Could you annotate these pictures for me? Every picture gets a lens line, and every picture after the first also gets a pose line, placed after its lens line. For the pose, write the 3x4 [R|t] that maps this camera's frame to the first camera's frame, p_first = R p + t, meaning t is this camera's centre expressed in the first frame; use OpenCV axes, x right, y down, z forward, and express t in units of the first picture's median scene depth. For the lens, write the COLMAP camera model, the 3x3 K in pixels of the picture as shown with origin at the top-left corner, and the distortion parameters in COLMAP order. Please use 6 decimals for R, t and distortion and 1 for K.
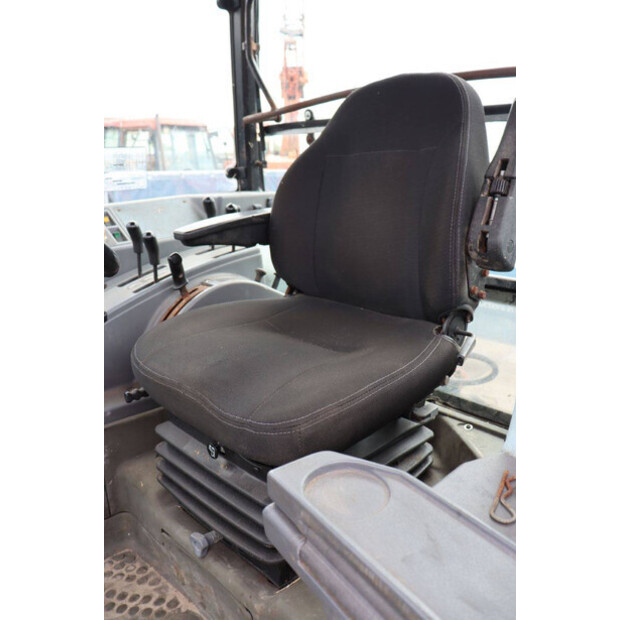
lens RADIAL K [[540.8, 0, 307.8], [0, 540.8, 313.0], [0, 0, 1]] dist [-0.095407, 0.037564]
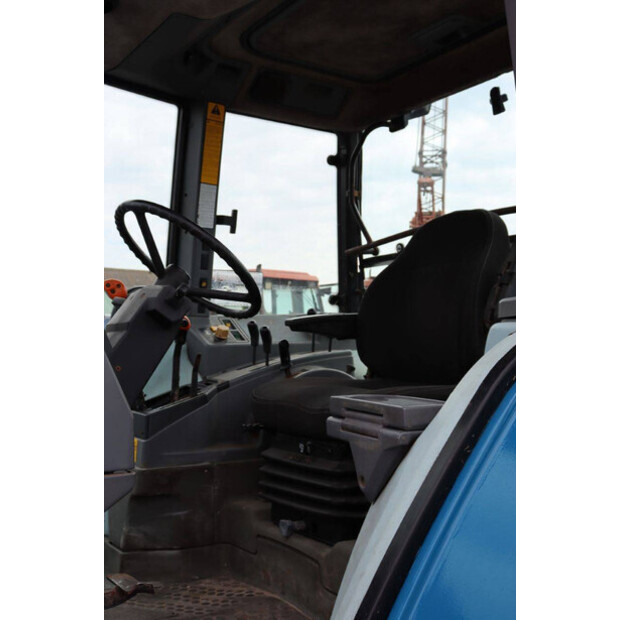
lens RADIAL K [[759.9, 0, 310.5], [0, 759.9, 309.1], [0, 0, 1]] dist [0.032585, 0.000000]
pose [[0.982531, 0.005950, -0.186003, 0.118453], [-0.062402, 0.952157, -0.299171, 0.265951], [0.175324, 0.305551, 0.935895, -0.549513]]
